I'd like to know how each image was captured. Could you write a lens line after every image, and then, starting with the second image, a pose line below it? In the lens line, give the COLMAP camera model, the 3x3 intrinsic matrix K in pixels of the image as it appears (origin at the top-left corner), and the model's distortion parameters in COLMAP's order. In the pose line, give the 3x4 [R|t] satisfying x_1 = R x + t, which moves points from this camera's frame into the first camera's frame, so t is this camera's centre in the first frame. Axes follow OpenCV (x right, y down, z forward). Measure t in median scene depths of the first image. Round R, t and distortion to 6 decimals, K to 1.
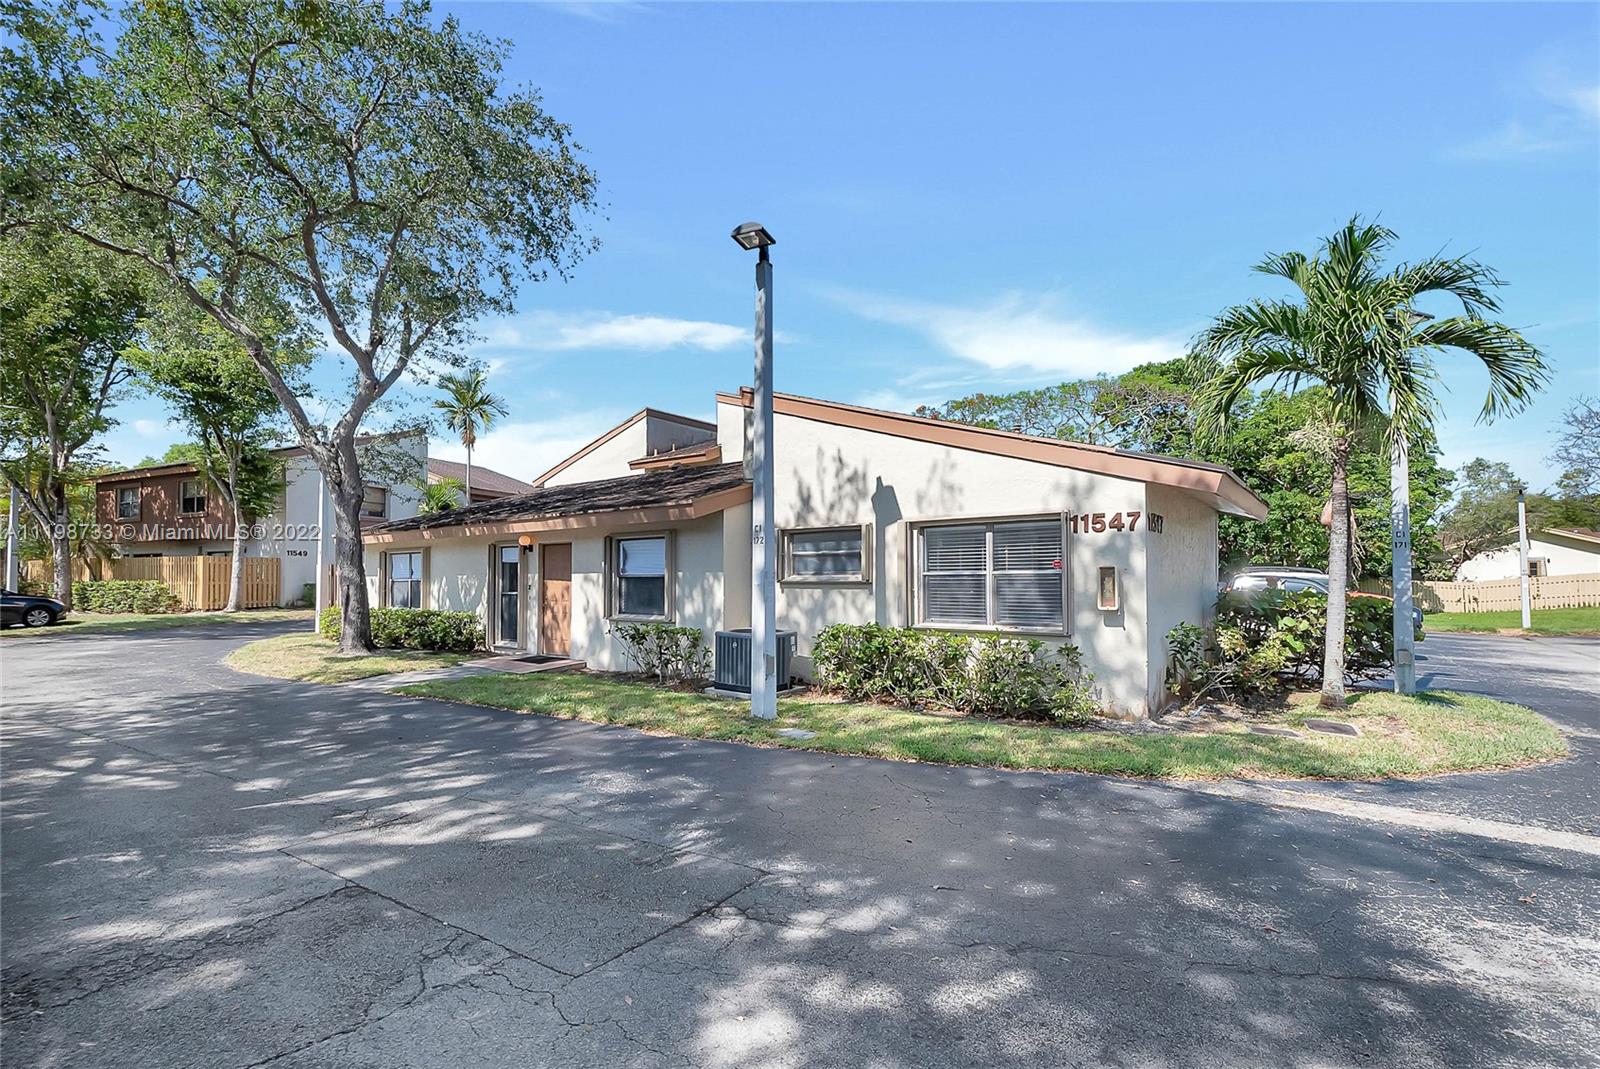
lens RADIAL K [[731.5, 0, 794.2], [0, 731.5, 551.7], [0, 0, 1]] dist [-0.002666, -0.000389]
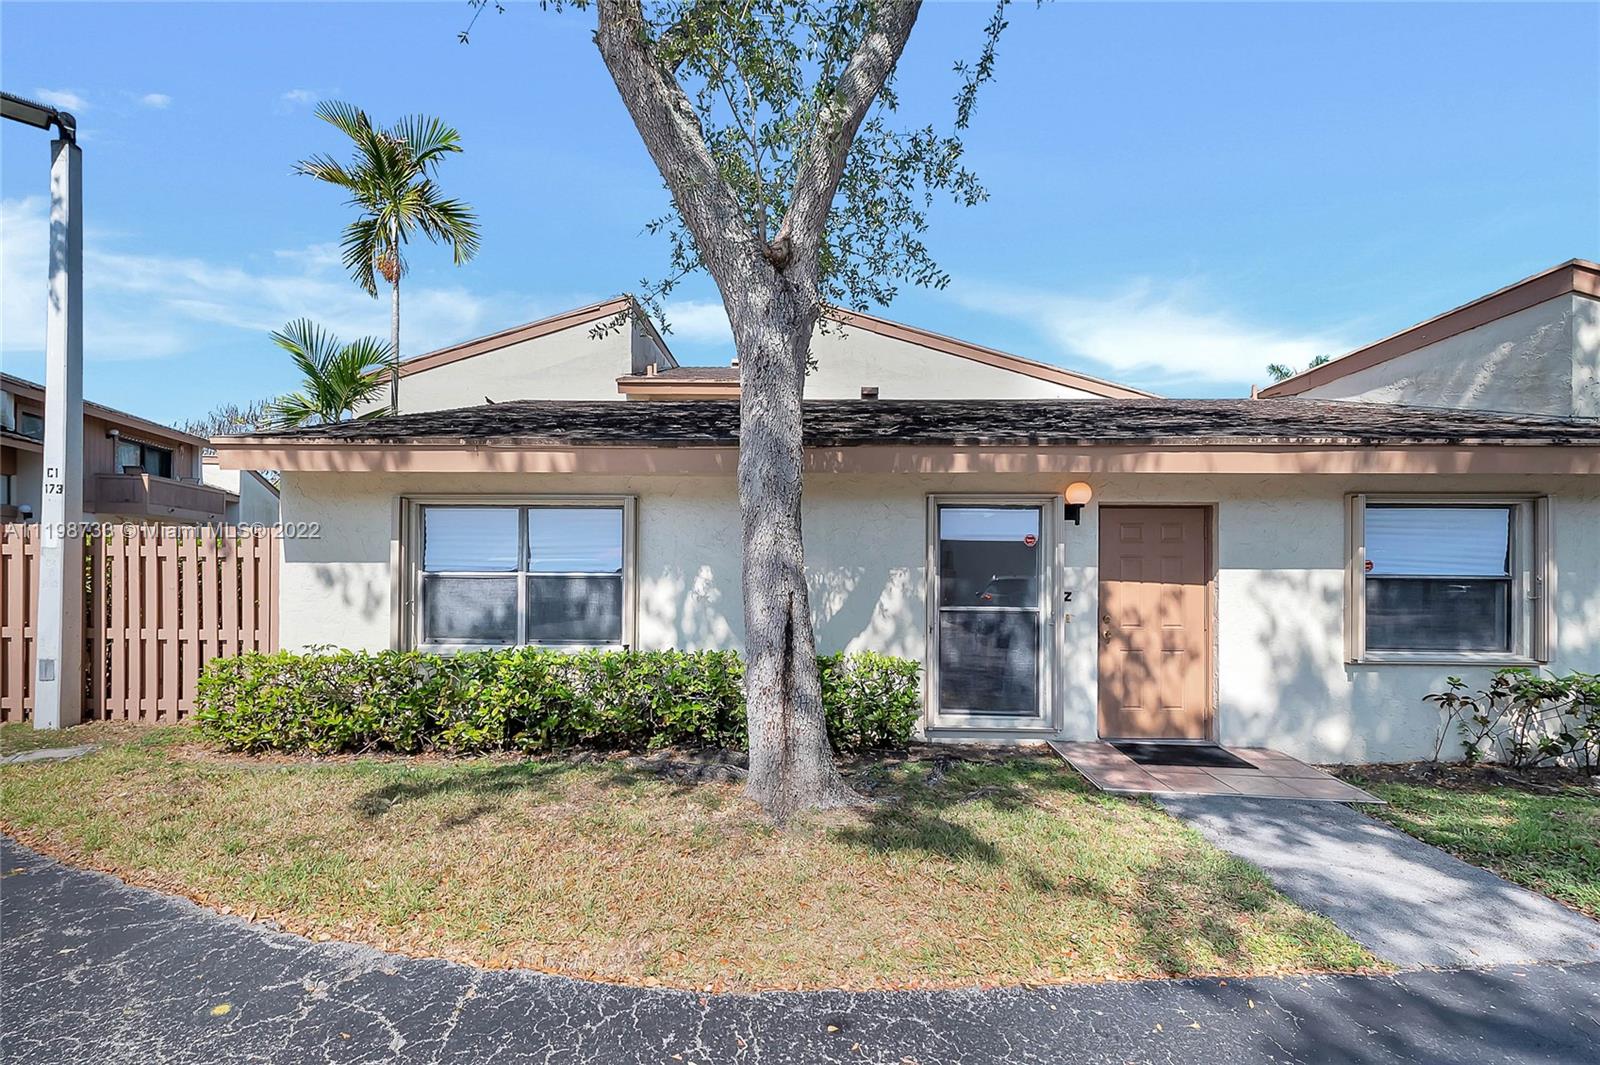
lens RADIAL K [[731.5, 0, 794.2], [0, 731.5, 549.7], [0, 0, 1]] dist [-0.002666, -0.000389]
pose [[0.818462, 0.030469, 0.573752, -0.469869], [-0.033849, 0.999415, -0.004787, 0.017447], [-0.573563, -0.015503, 0.819015, 0.436896]]
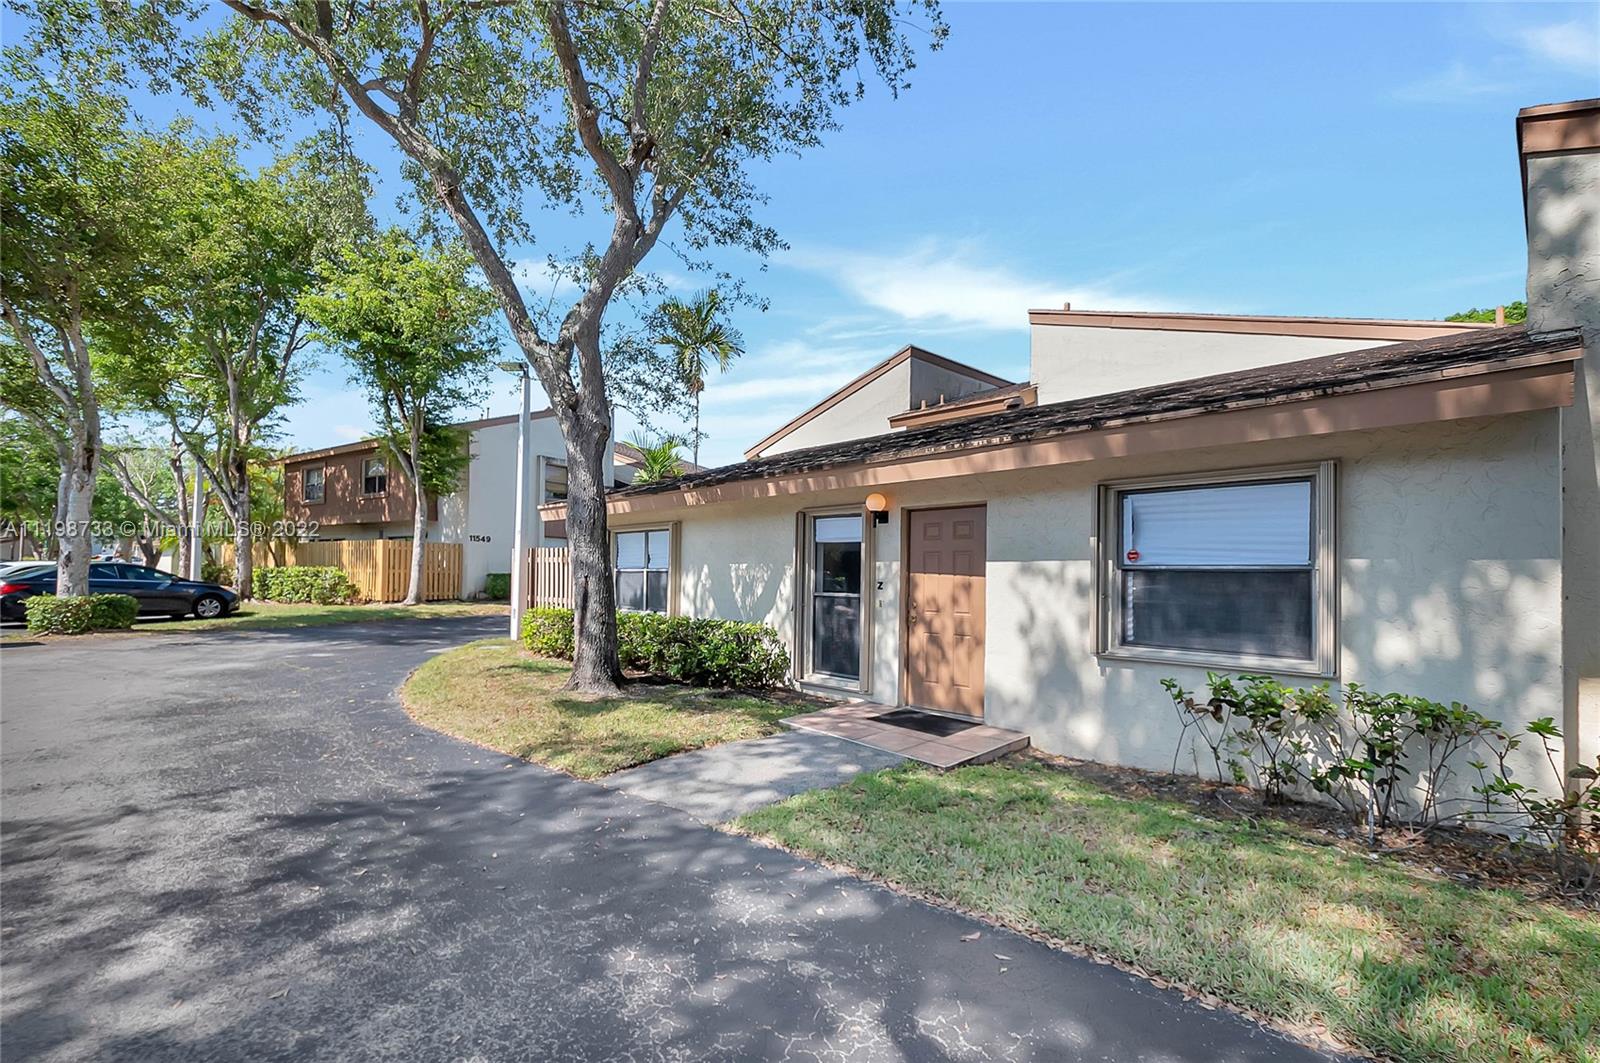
lens RADIAL K [[725.9, 0, 798.4], [0, 725.9, 549.4], [0, 0, 1]] dist [0.004134, -0.000398]
pose [[0.985762, 0.010334, -0.167830, -0.200621], [-0.010222, 0.999947, 0.001531, 0.012839], [0.167837, 0.000206, 0.985815, 0.261368]]
